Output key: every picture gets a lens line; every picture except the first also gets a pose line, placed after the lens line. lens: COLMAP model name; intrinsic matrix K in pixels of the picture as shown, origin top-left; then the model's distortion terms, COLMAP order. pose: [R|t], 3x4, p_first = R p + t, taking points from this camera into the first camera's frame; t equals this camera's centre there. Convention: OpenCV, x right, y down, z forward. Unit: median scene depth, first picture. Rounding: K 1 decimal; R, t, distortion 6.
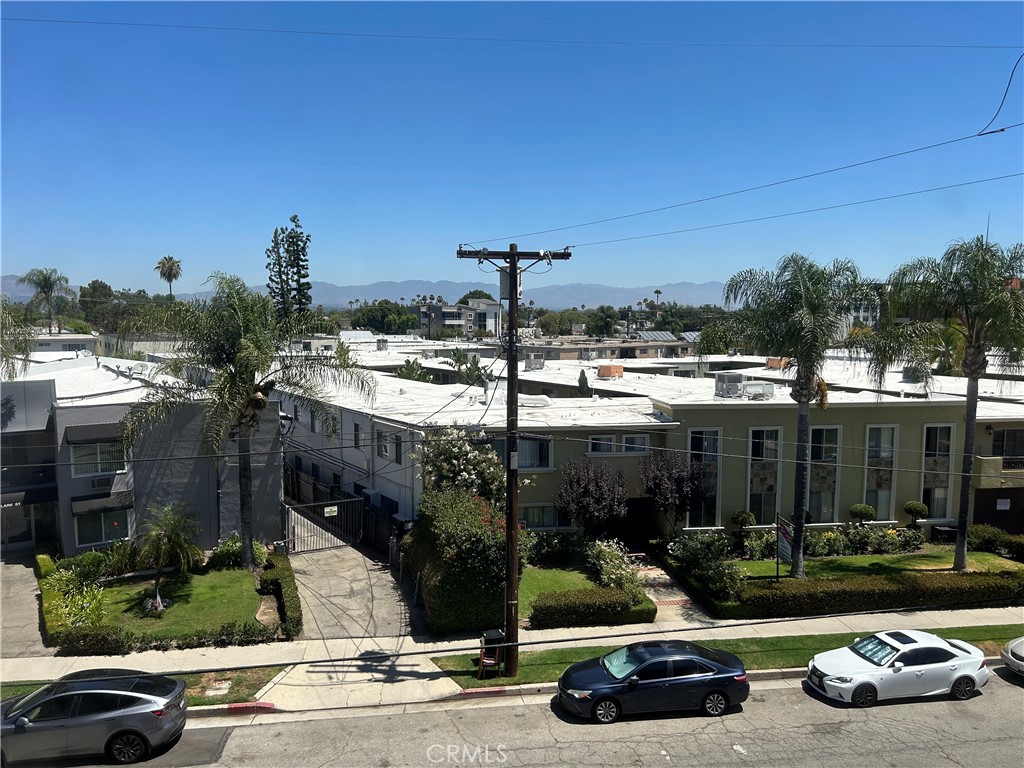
lens RADIAL K [[726.6, 0, 512.0], [0, 726.6, 384.0], [0, 0, 1]] dist [-0.002851, -0.005092]
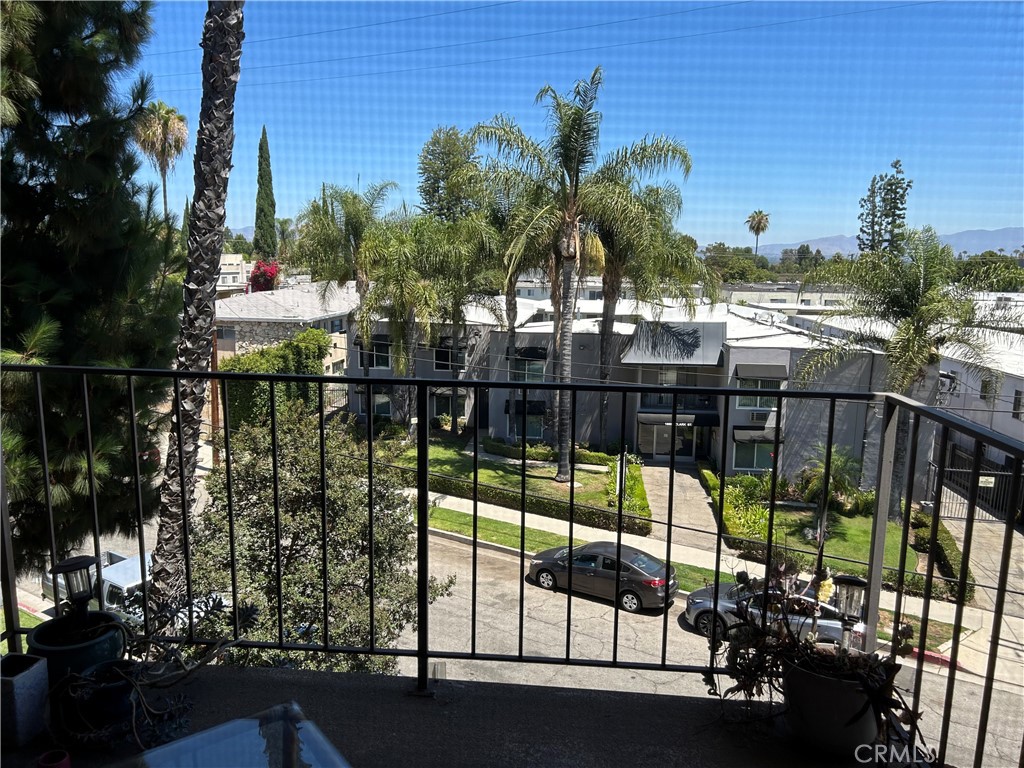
lens RADIAL K [[726.6, 0, 512.0], [0, 726.6, 384.0], [0, 0, 1]] dist [-0.002851, -0.005092]
pose [[0.763513, 0.111232, -0.636141, -0.136986], [-0.070605, 0.993528, 0.088980, 0.012191], [0.641921, -0.023023, 0.766425, -0.093179]]
